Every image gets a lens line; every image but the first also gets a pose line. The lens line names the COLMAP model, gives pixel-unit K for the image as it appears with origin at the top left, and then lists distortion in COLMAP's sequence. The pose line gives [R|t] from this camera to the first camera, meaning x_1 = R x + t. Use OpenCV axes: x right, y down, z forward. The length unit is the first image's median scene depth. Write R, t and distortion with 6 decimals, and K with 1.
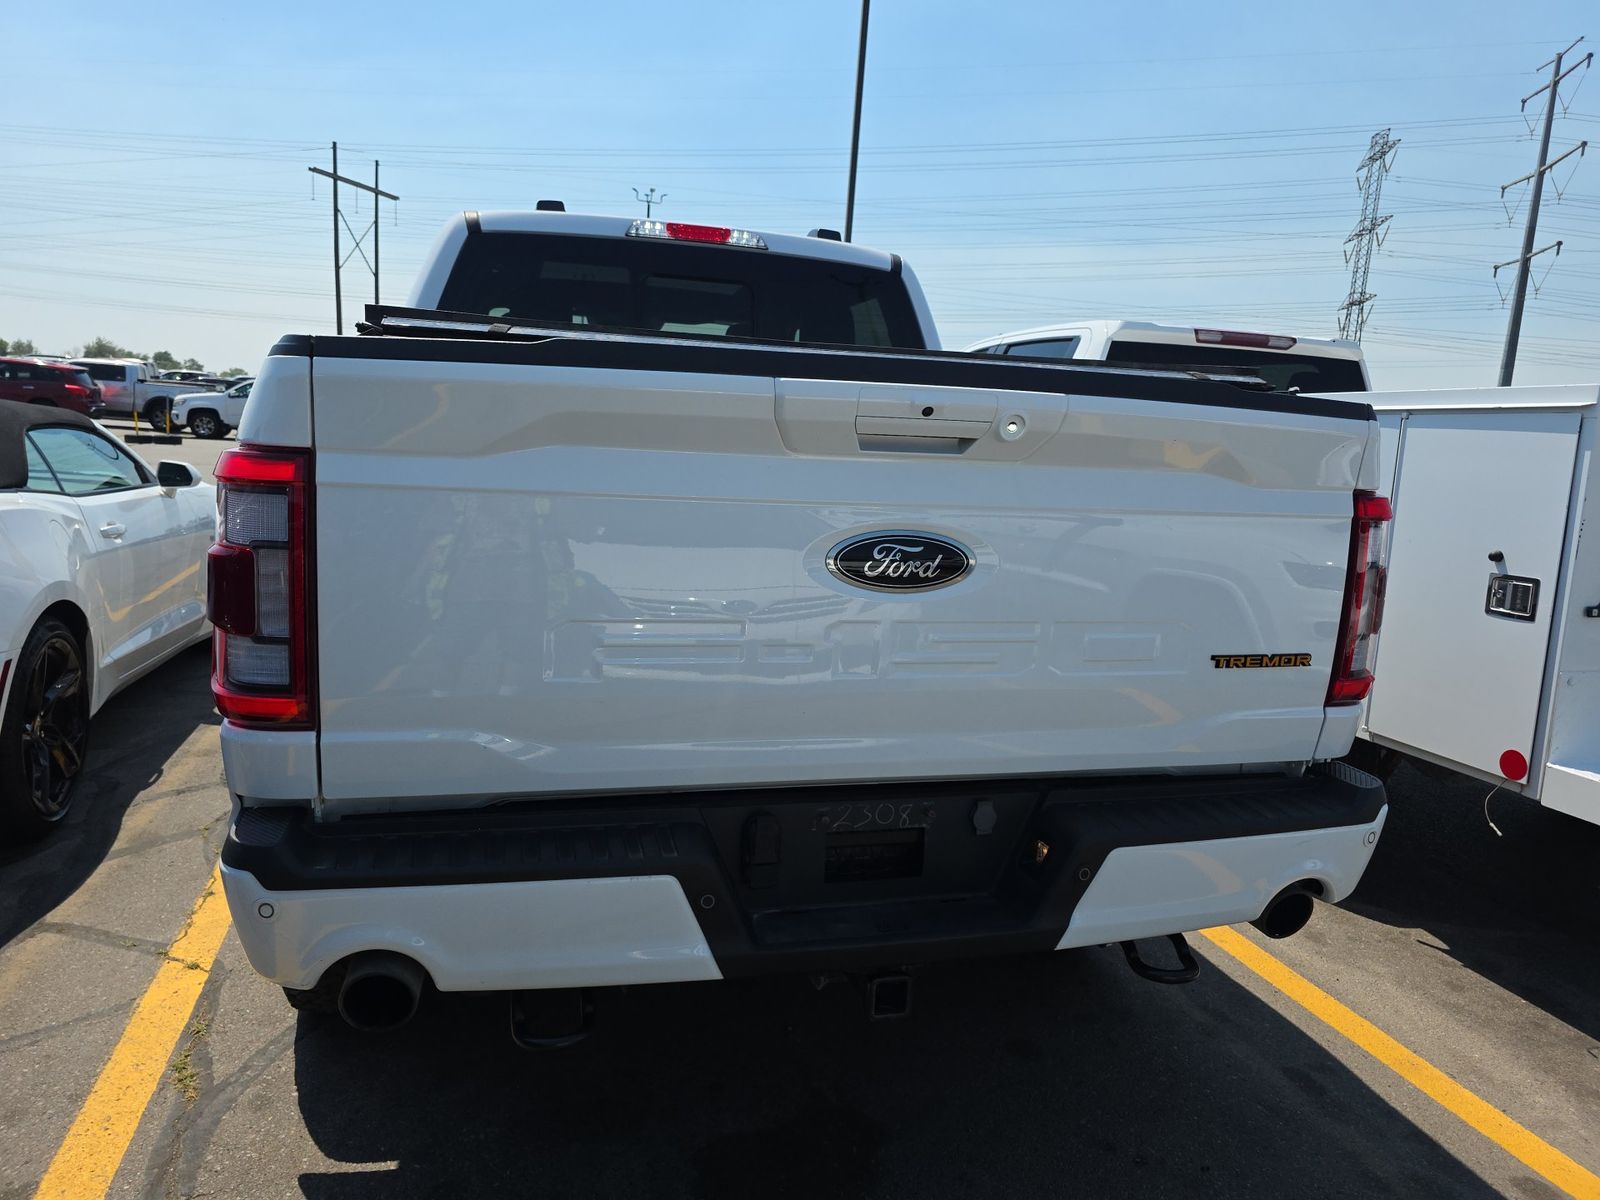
lens RADIAL K [[1088.7, 0, 800.0], [0, 1088.7, 600.0], [0, 0, 1]] dist [0.053600, -0.051975]
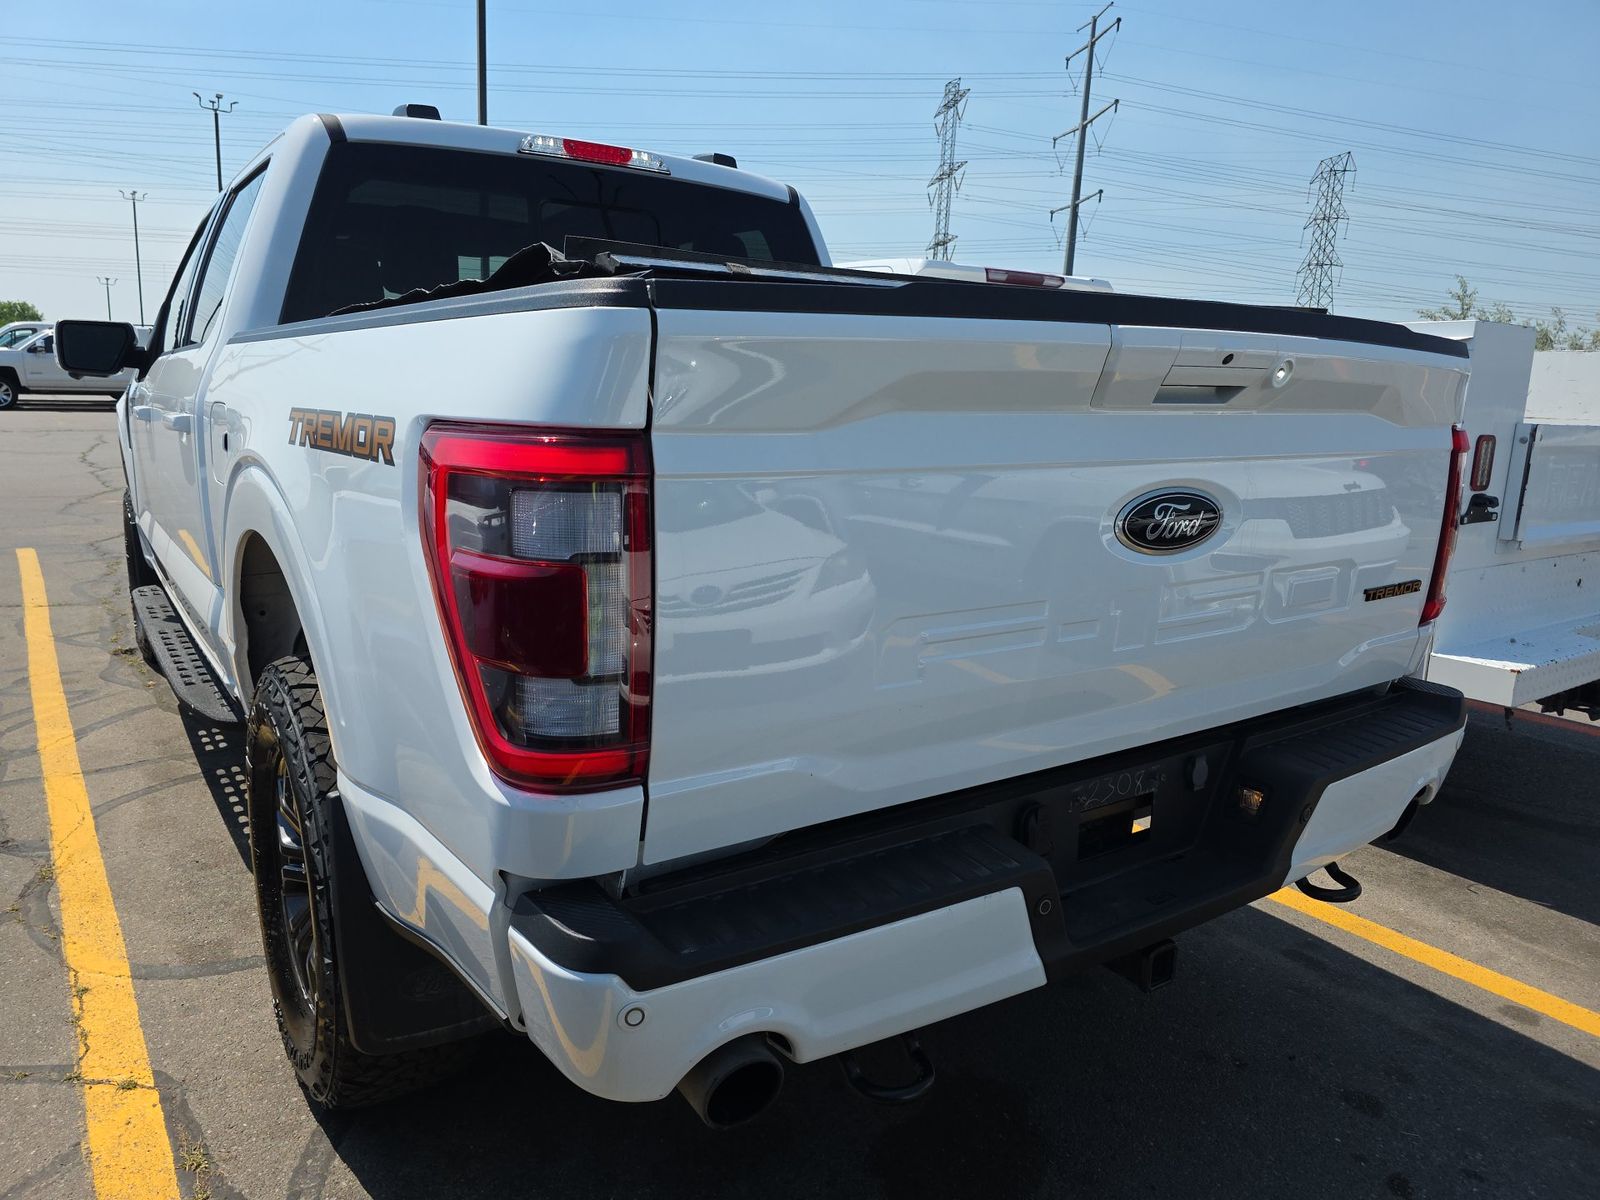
lens RADIAL K [[1083.2, 0, 788.2], [0, 1083.2, 618.8], [0, 0, 1]] dist [0.051915, -0.049809]
pose [[0.945746, -0.094013, 0.311007, -0.256640], [0.071232, 0.993930, 0.083840, -0.026357], [-0.317001, -0.057137, 0.946703, 0.101369]]
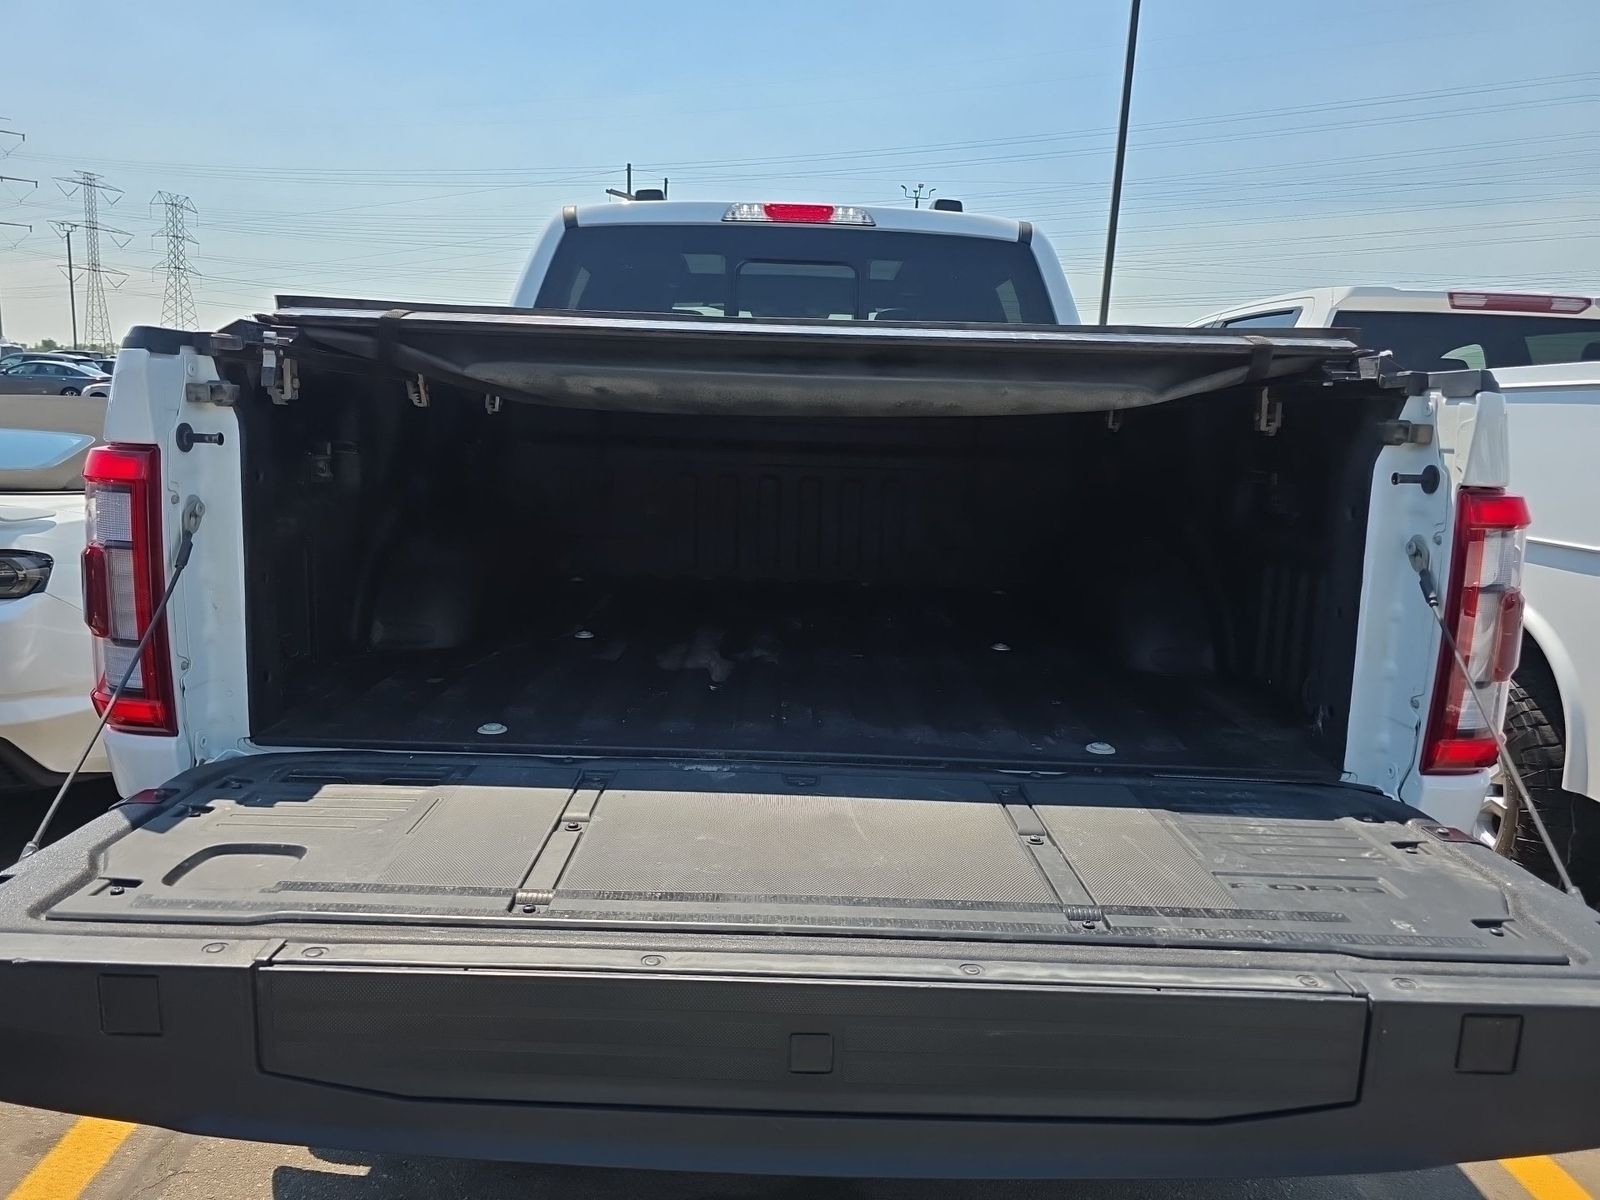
lens RADIAL K [[1080.3, 0, 777.7], [0, 1080.3, 600.4], [0, 0, 1]] dist [0.047296, -0.048948]
pose [[0.964624, 0.026059, -0.262339, 0.142870], [-0.024640, 0.999659, 0.008698, -0.010187], [0.262476, -0.001926, 0.964937, 0.094355]]
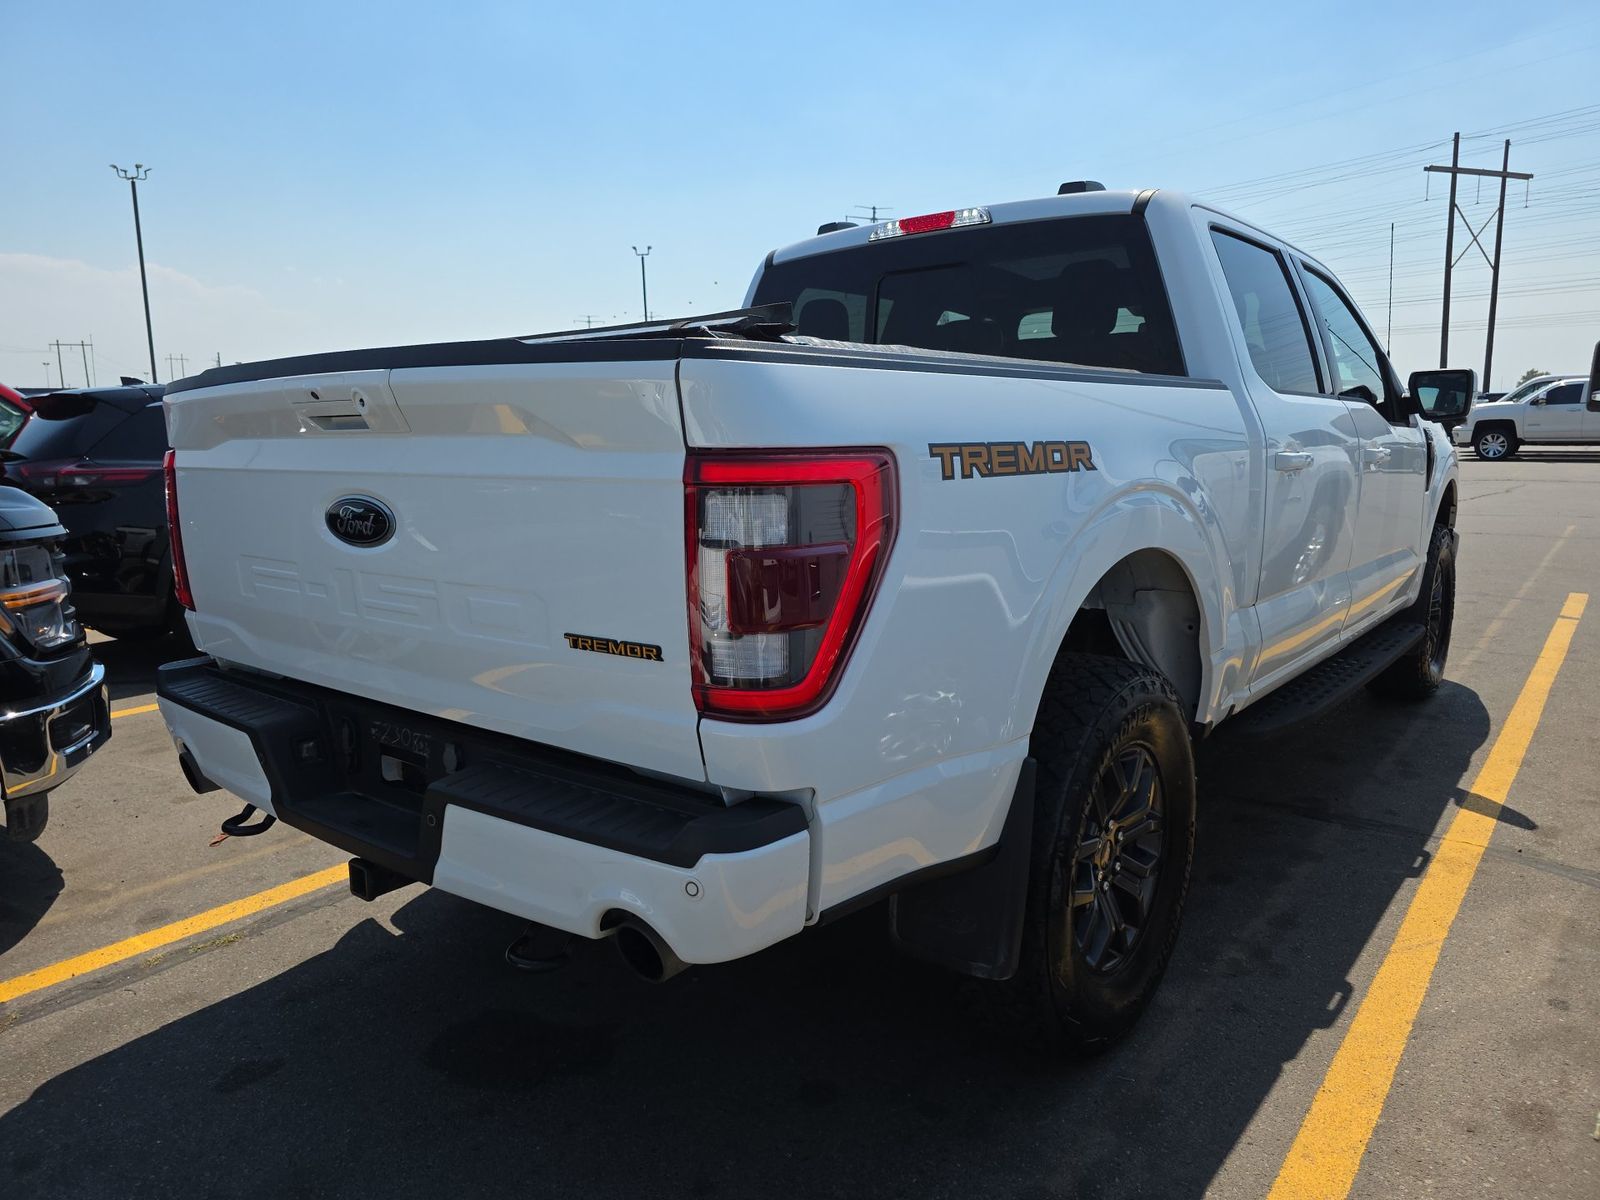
lens RADIAL K [[1088.7, 0, 800.0], [0, 1088.7, 600.0], [0, 0, 1]] dist [0.053600, -0.051975]
pose [[0.583647, 0.068096, -0.809147, 0.672562], [-0.079966, 0.996454, 0.026179, -0.009226], [0.808061, 0.049425, 0.587022, 0.337584]]
